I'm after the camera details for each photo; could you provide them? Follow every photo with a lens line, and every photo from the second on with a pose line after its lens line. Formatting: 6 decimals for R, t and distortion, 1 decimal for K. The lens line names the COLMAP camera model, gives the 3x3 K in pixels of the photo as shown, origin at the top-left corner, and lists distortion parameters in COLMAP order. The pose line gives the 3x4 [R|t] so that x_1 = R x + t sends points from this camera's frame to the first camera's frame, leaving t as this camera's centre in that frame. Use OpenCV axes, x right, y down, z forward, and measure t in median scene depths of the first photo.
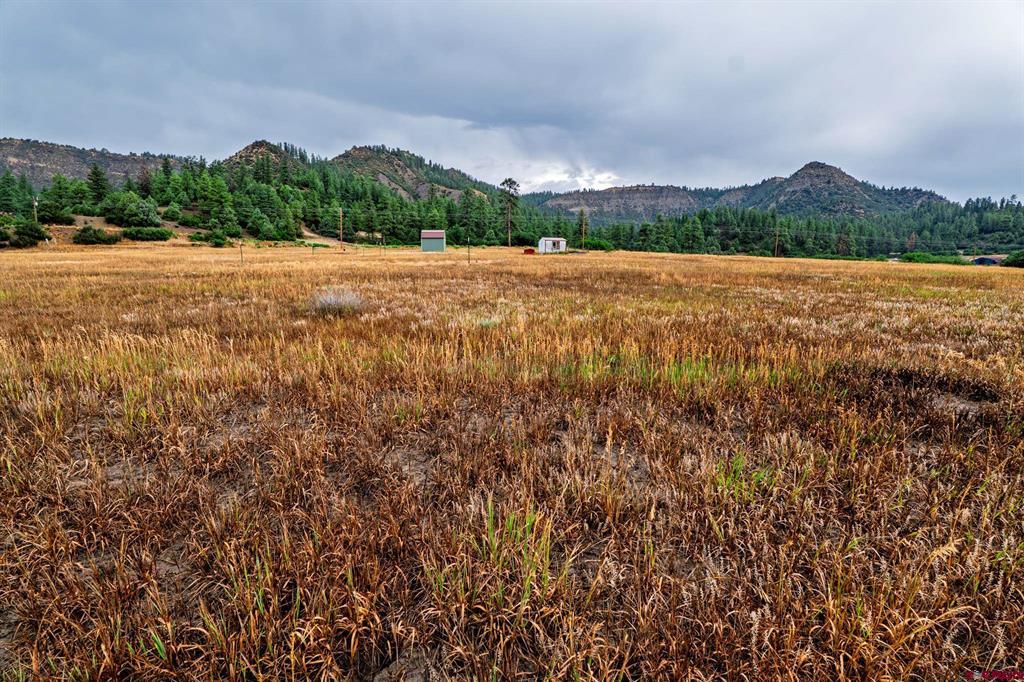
lens RADIAL K [[471.1, 0, 510.8], [0, 471.1, 341.8], [0, 0, 1]] dist [-0.002191, 0.001280]
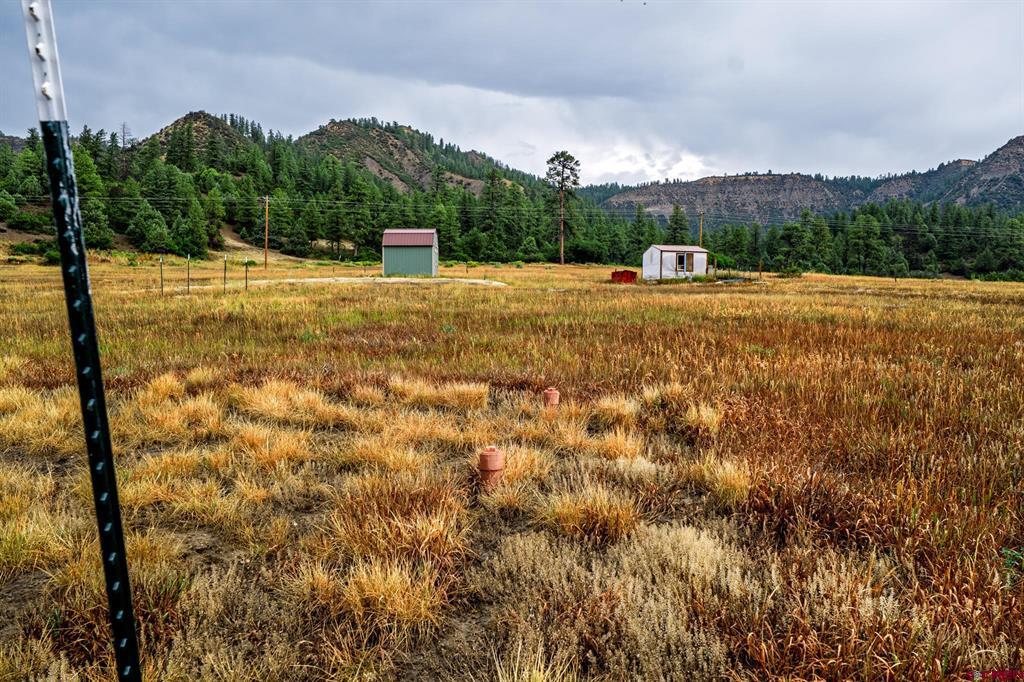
lens RADIAL K [[680.4, 0, 505.4], [0, 680.4, 336.6], [0, 0, 1]] dist [-0.011220, 0.003922]
pose [[0.997312, 0.008634, -0.072764, -0.005401], [-0.015242, 0.995757, -0.090752, -0.016297], [0.071672, 0.091617, 0.993212, 0.078380]]
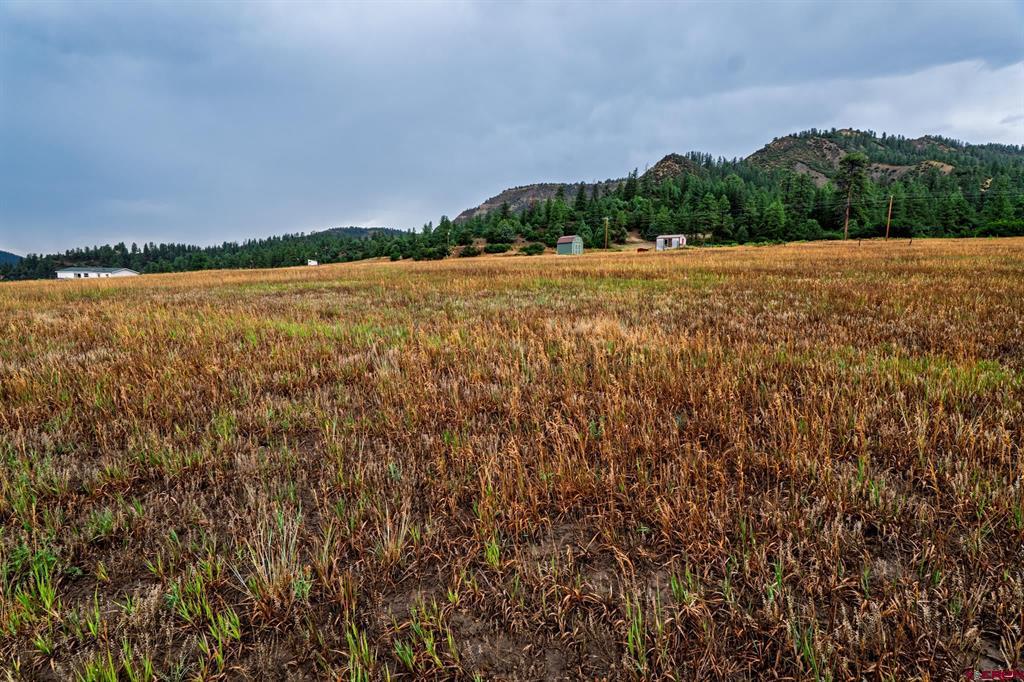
lens RADIAL K [[471.1, 0, 514.6], [0, 471.1, 347.6], [0, 0, 1]] dist [-0.002191, 0.001280]
pose [[0.631454, 0.114308, -0.766941, 0.140645], [-0.108043, 0.992397, 0.058955, -0.004247], [0.767849, 0.045636, 0.639003, 0.037386]]
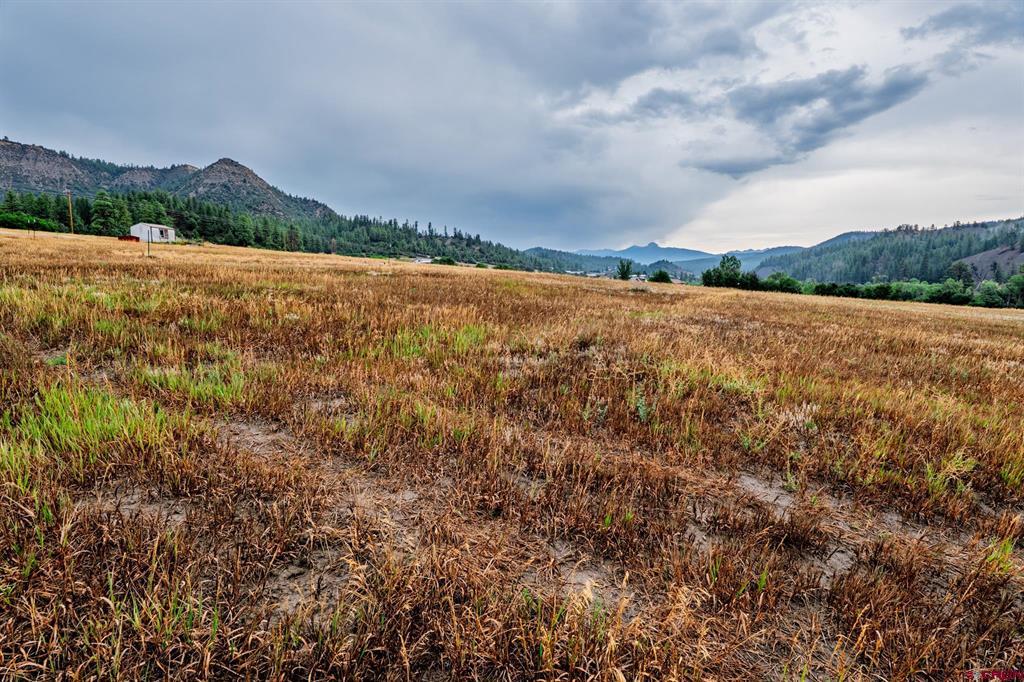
lens RADIAL K [[471.1, 0, 516.0], [0, 471.1, 339.0], [0, 0, 1]] dist [-0.002191, 0.001280]
pose [[0.434346, -0.114317, 0.893462, -0.091067], [0.106765, 0.991455, 0.074953, -0.001811], [-0.894396, 0.062835, 0.442840, 0.009972]]
